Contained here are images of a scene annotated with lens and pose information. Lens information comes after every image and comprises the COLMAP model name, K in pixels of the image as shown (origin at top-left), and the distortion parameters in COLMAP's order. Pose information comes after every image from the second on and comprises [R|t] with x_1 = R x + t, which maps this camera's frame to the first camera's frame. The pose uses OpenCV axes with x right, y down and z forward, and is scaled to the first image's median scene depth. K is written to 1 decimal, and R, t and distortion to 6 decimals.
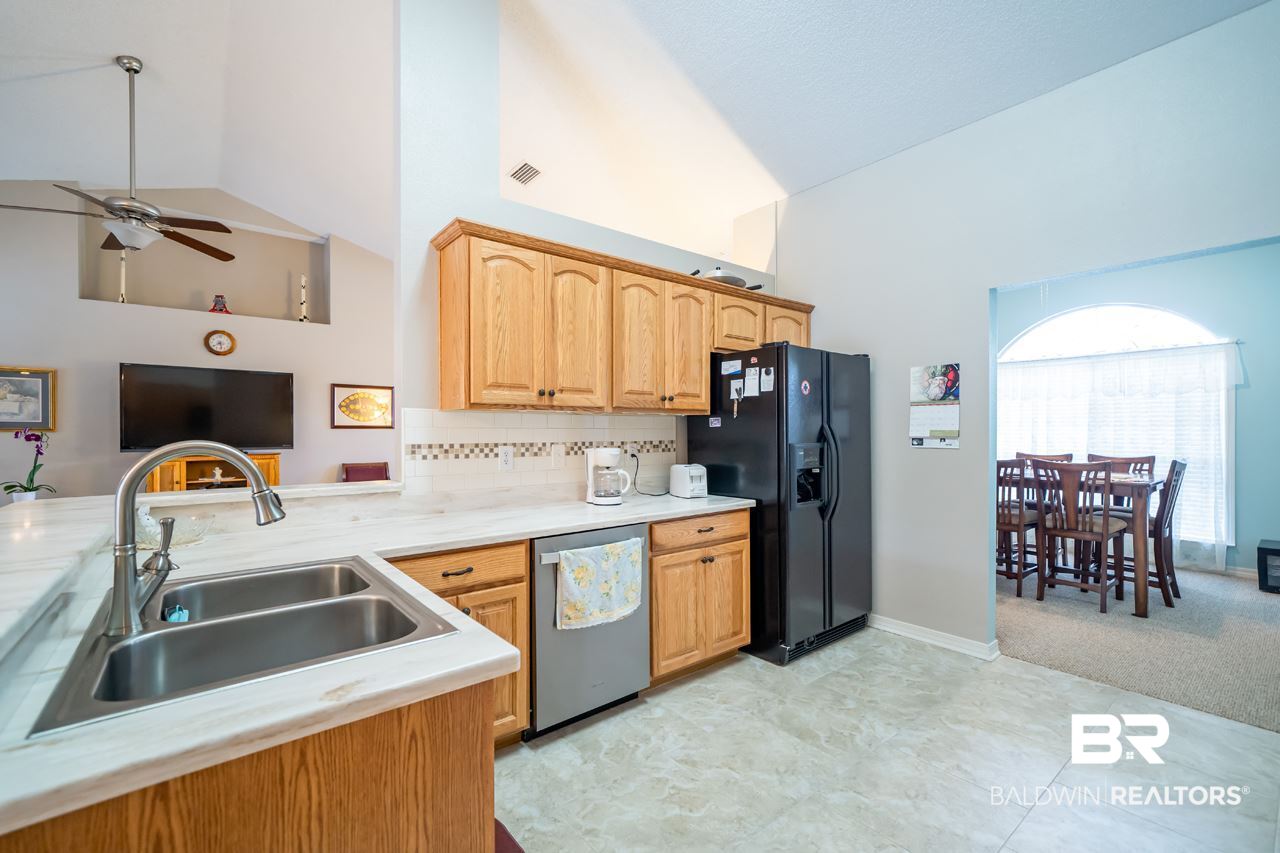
lens RADIAL K [[552.7, 0, 640.0], [0, 552.7, 432.5], [0, 0, 1]] dist [0.000480, 0.001977]
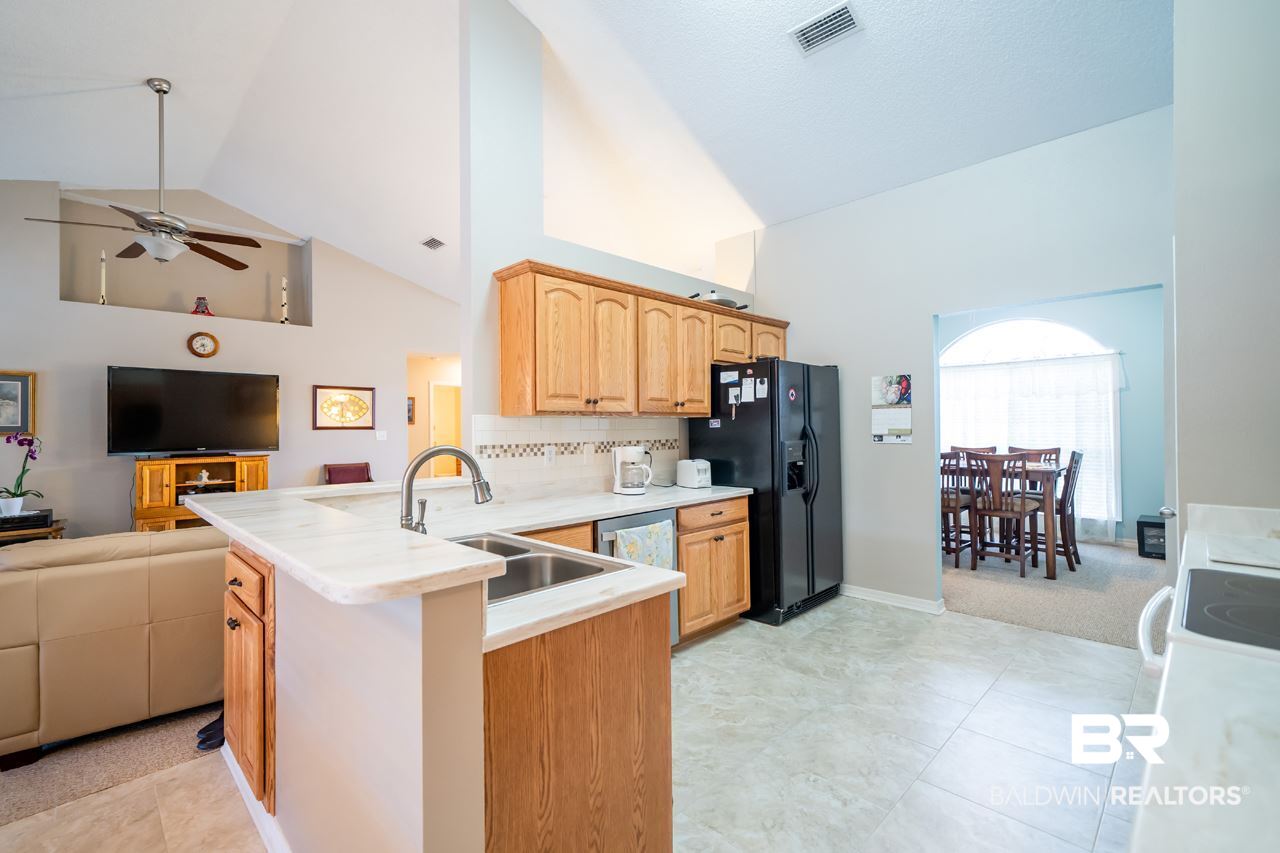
lens RADIAL K [[572.8, 0, 640.3], [0, 572.8, 419.7], [0, 0, 1]] dist [0.003854, 0.001097]
pose [[0.993839, -0.006103, 0.110663, -0.164696], [0.007873, 0.999848, -0.015571, -0.009242], [-0.110551, 0.016347, 0.993736, -0.202234]]
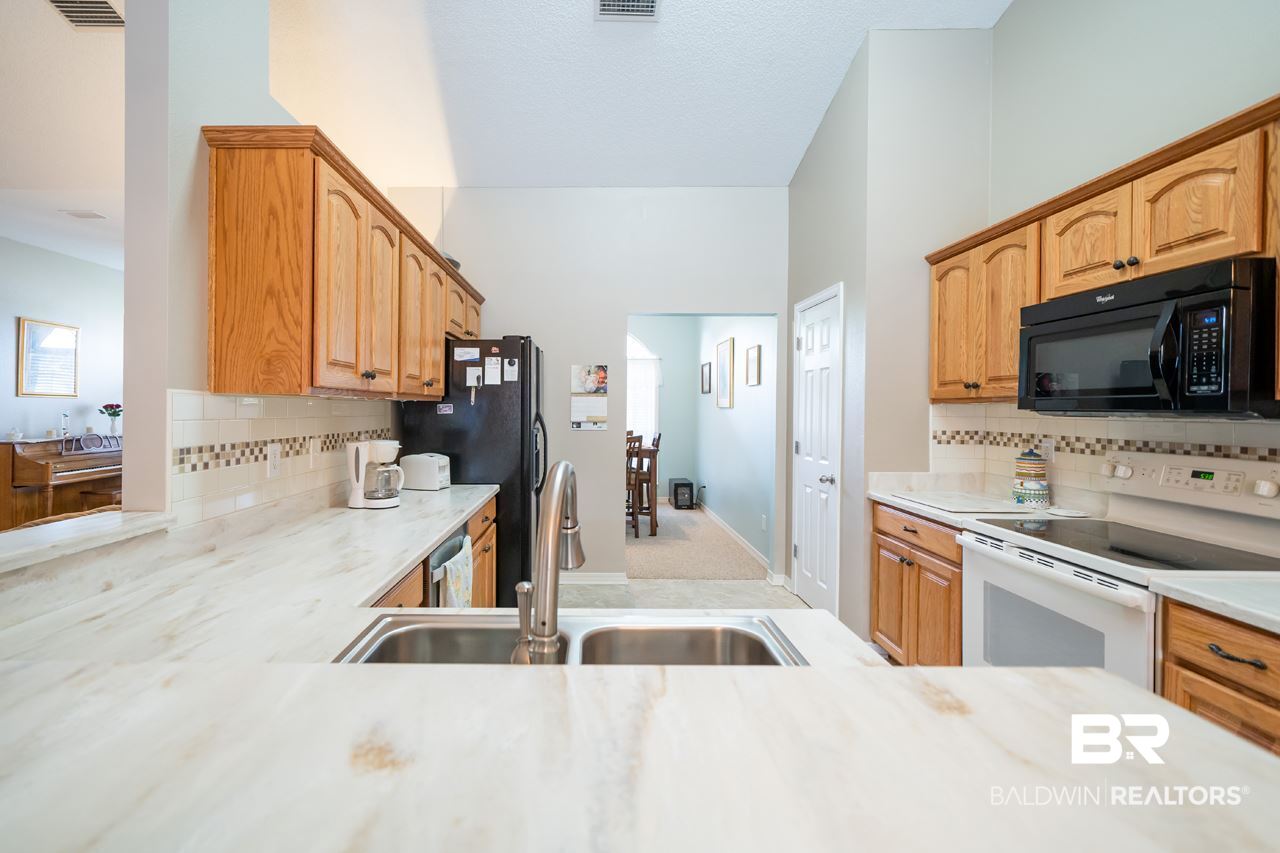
lens RADIAL K [[555.8, 0, 599.3], [0, 555.8, 409.2], [0, 0, 1]] dist [-0.004898, -0.000084]
pose [[0.621458, 0.003721, 0.783439, -0.481030], [-0.002466, 0.999993, -0.002793, -0.016932], [-0.783444, -0.000196, 0.621463, 0.196071]]
